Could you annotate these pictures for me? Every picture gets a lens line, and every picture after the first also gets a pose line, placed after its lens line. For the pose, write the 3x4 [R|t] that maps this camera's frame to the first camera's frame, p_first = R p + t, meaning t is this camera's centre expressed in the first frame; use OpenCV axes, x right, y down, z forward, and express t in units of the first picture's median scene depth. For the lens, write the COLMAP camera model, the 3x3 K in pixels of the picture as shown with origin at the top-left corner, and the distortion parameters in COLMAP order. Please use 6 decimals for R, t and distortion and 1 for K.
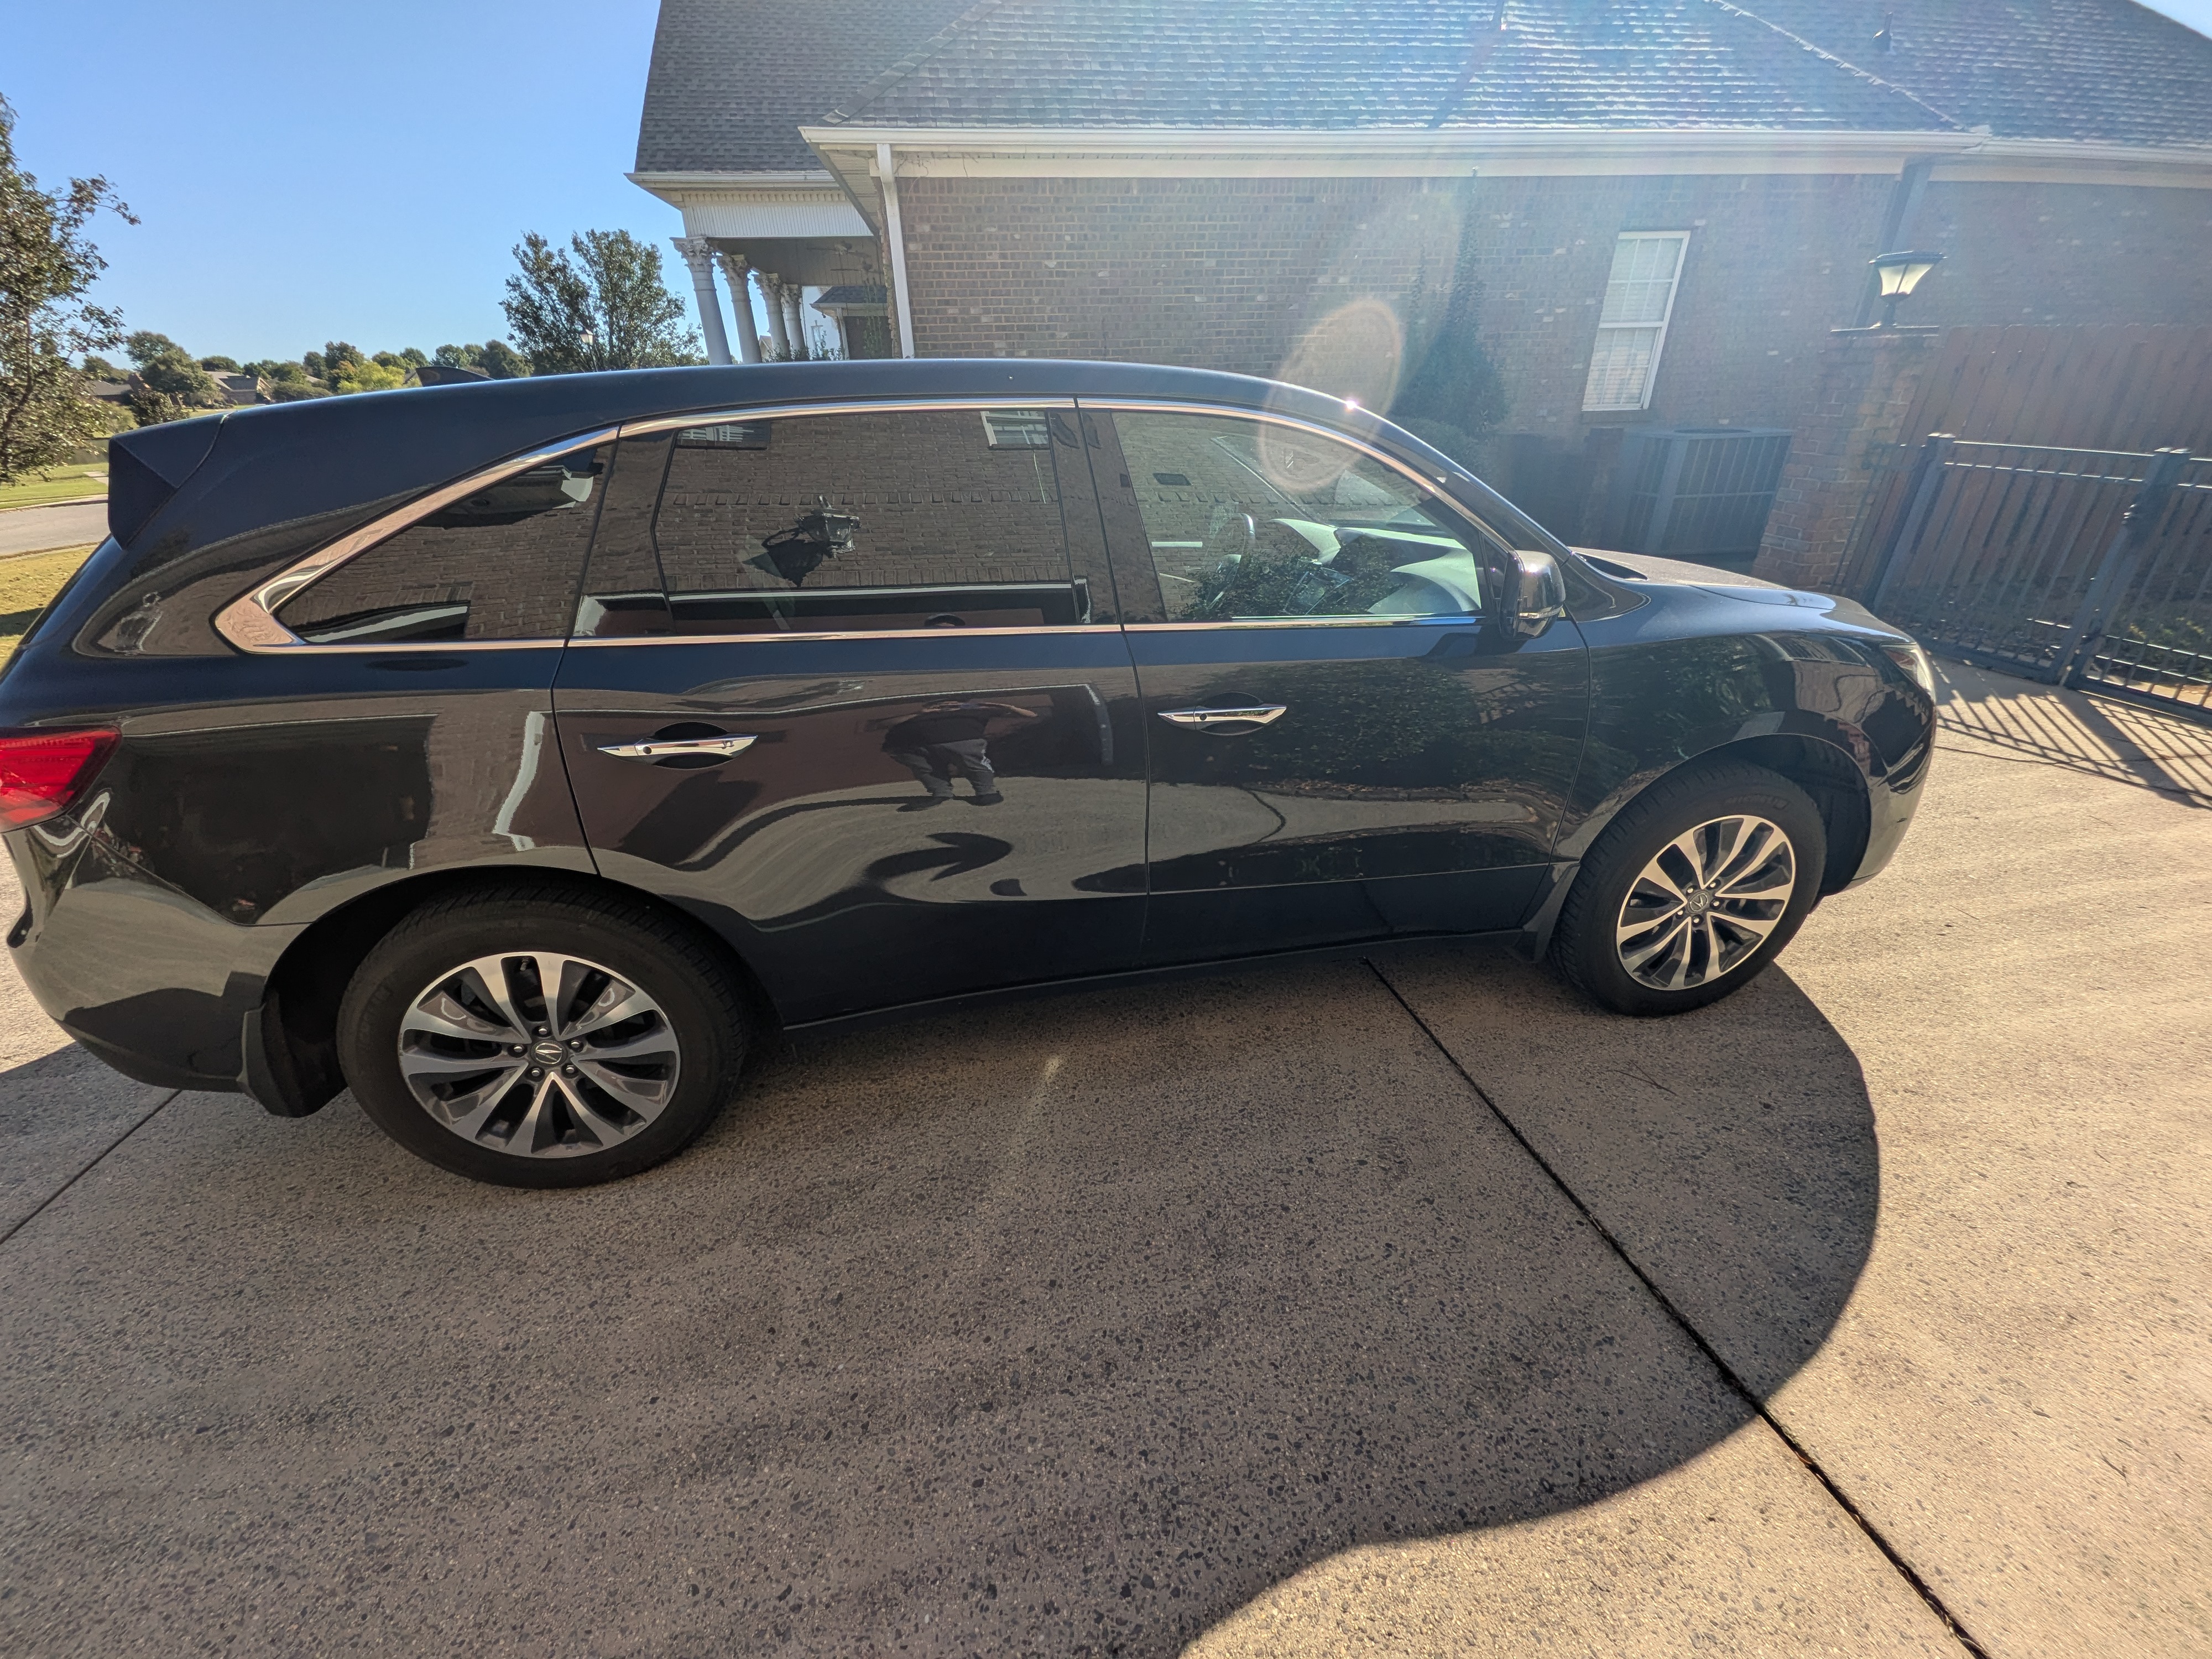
lens RADIAL K [[880.2, 0, 1106.7], [0, 880.2, 818.2], [0, 0, 1]] dist [0.027206, -0.013423]
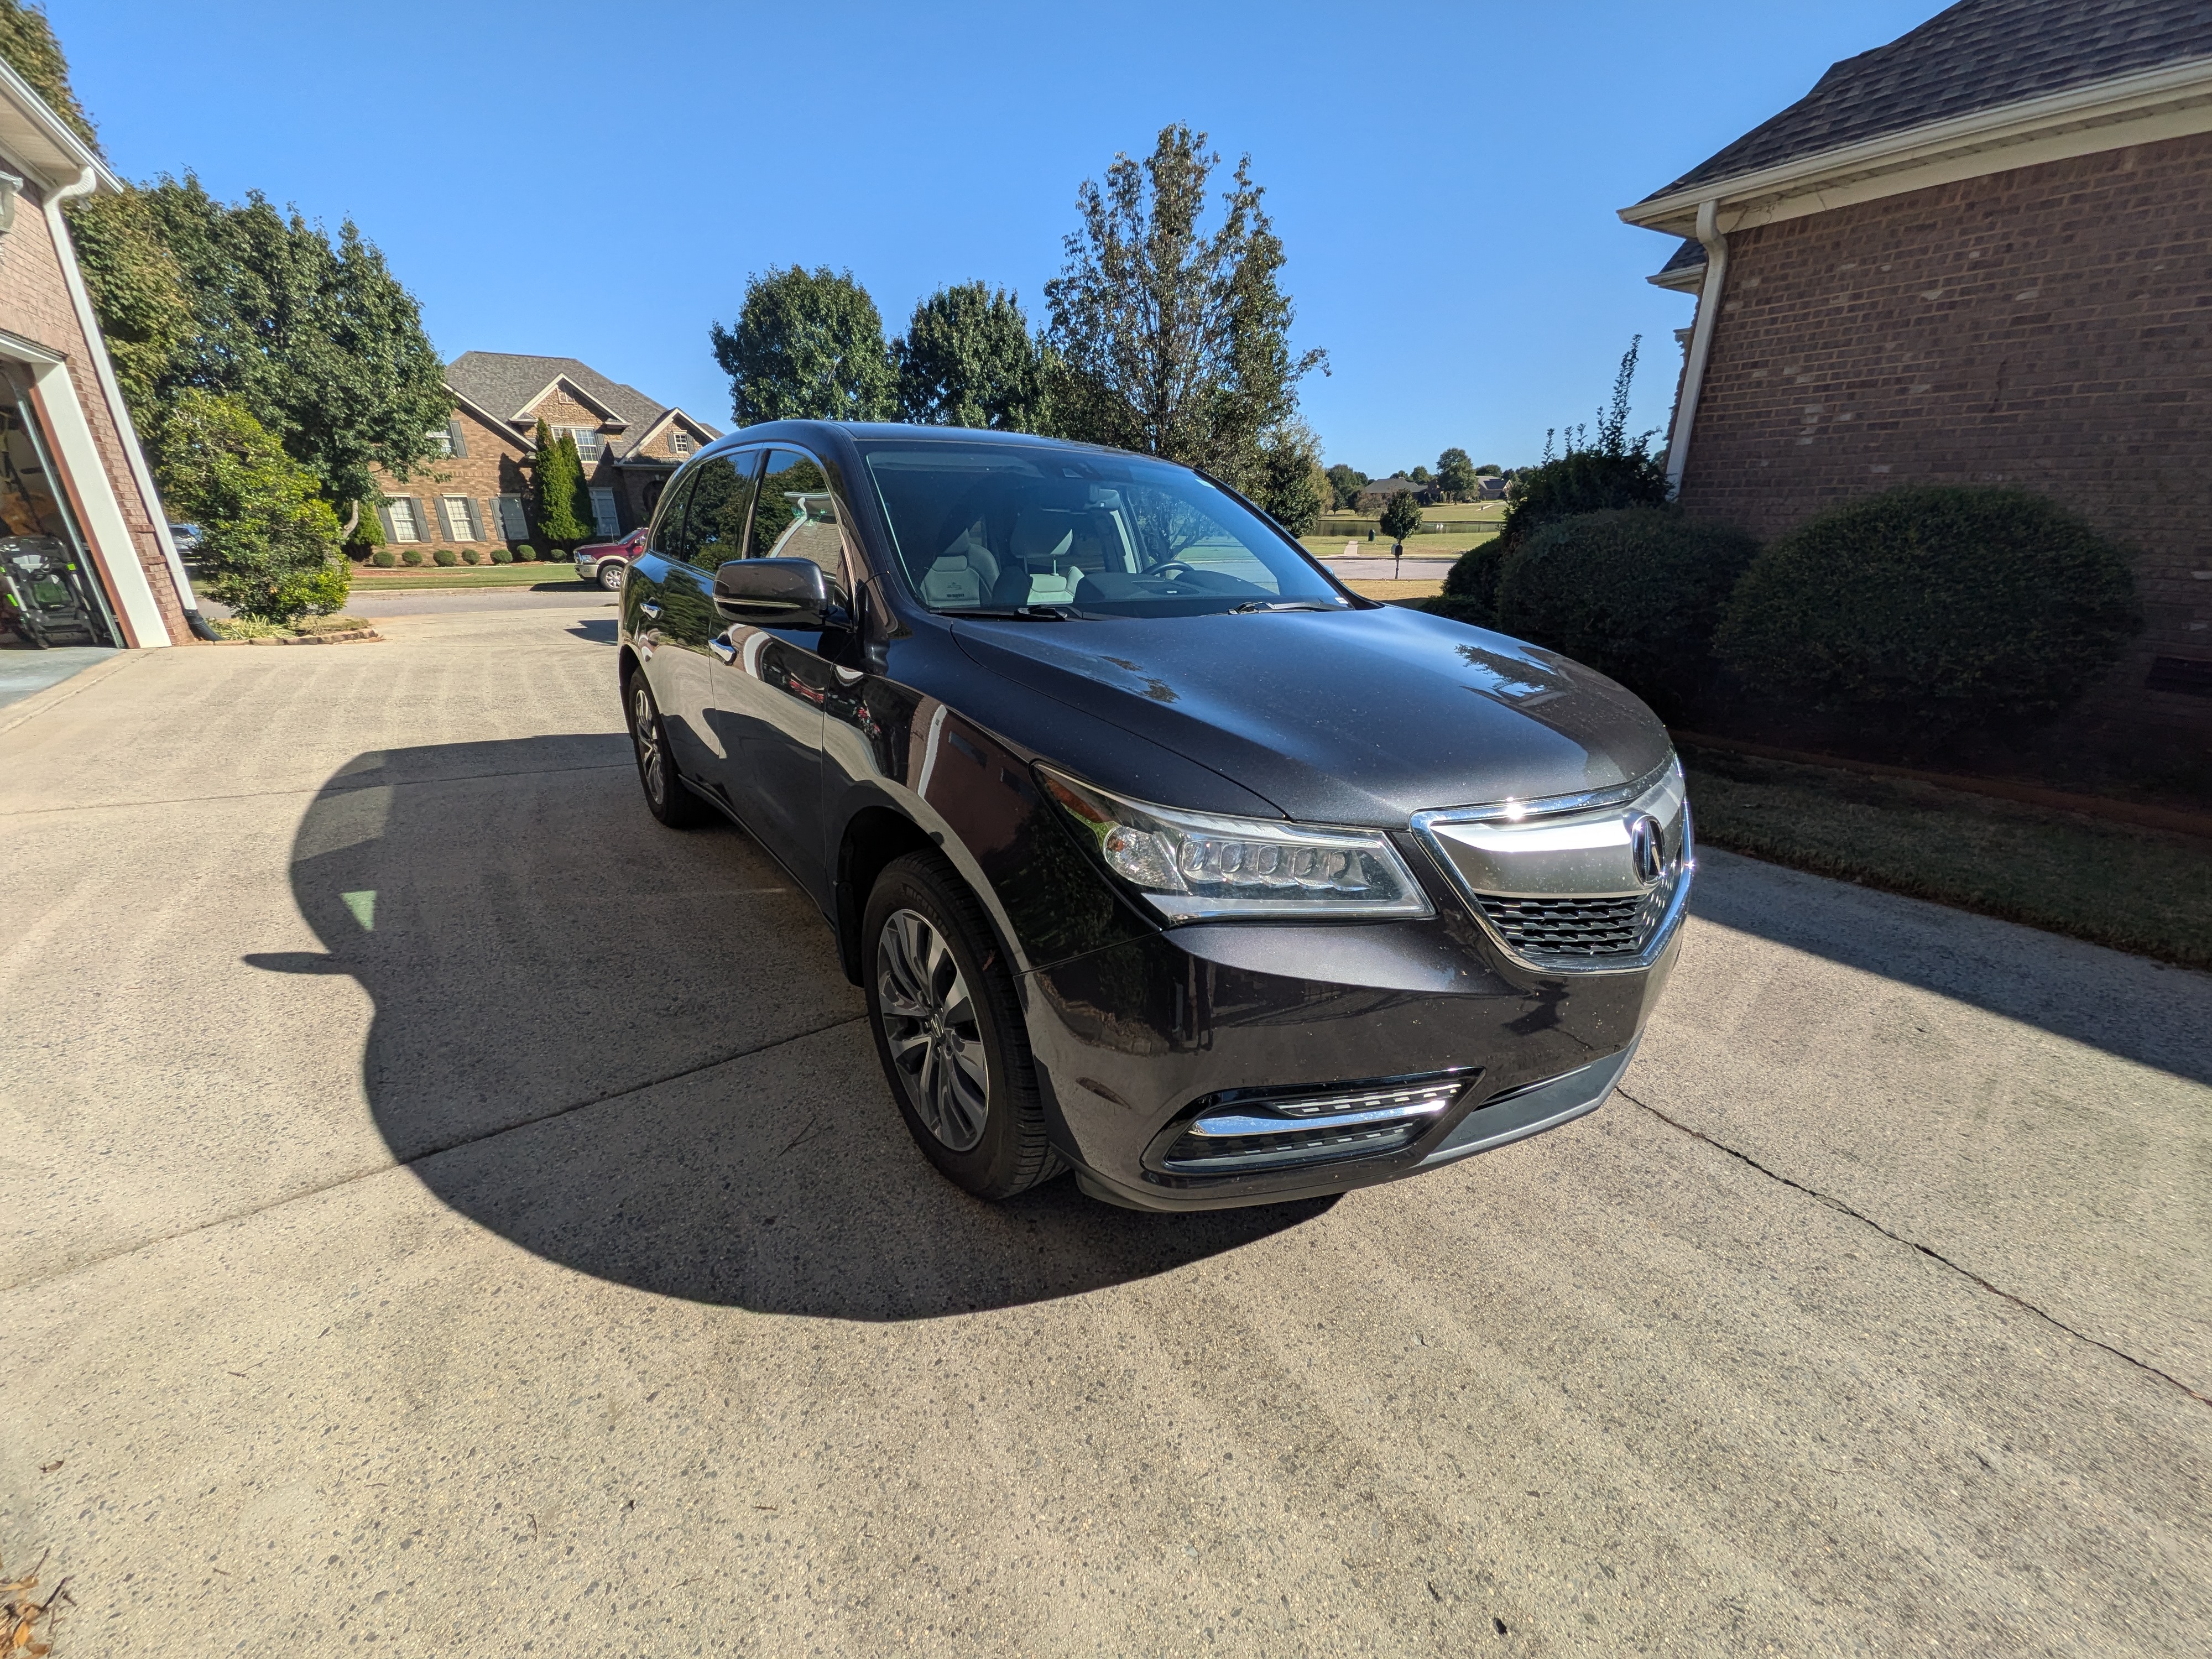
lens RADIAL K [[871.1, 0, 1095.1], [0, 871.1, 820.2], [0, 0, 1]] dist [0.030858, -0.012368]
pose [[0.419849, 0.321240, -0.848841, 0.401799], [-0.395575, 0.906526, 0.147414, -0.075519], [0.816852, 0.273889, 0.507679, 0.196480]]
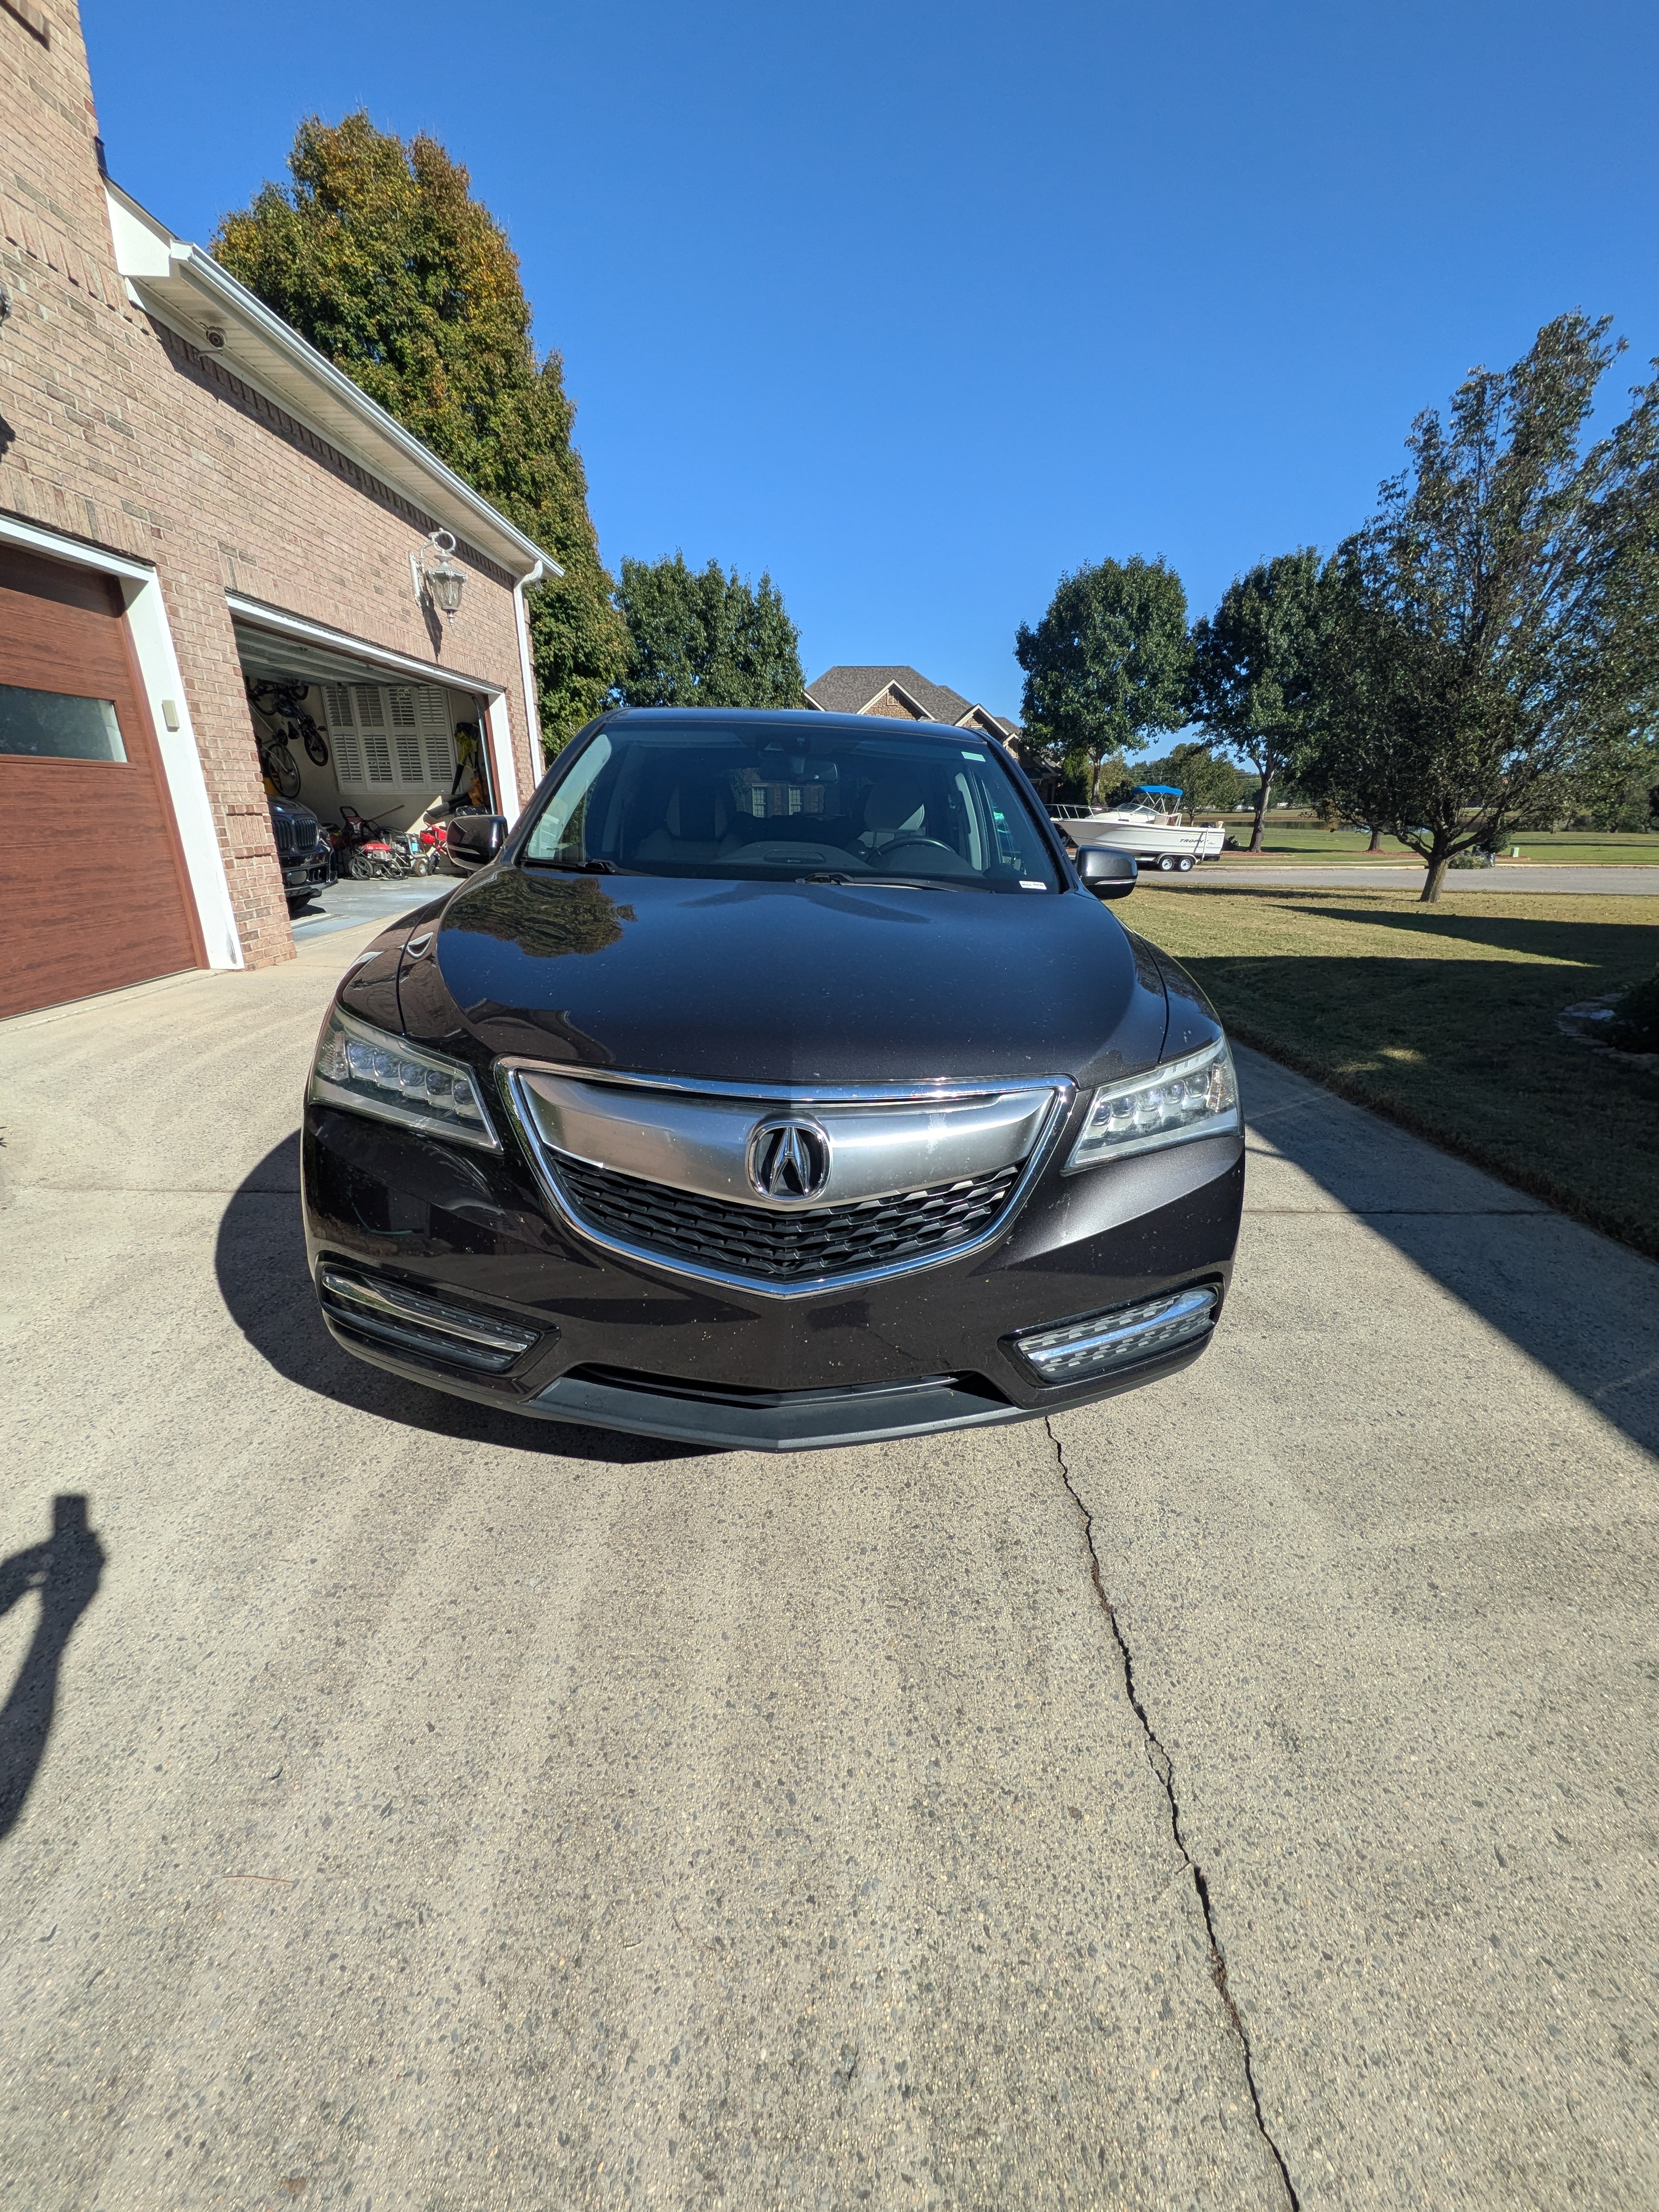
lens RADIAL K [[874.9, 0, 829.5], [0, 874.9, 1106.0], [0, 0, 1]] dist [-0.003804, 0.004670]
pose [[-0.172198, 0.345930, -0.922323, 0.436316], [-0.427991, 0.817042, 0.386349, -0.164969], [0.887227, 0.461275, 0.007362, 0.400759]]
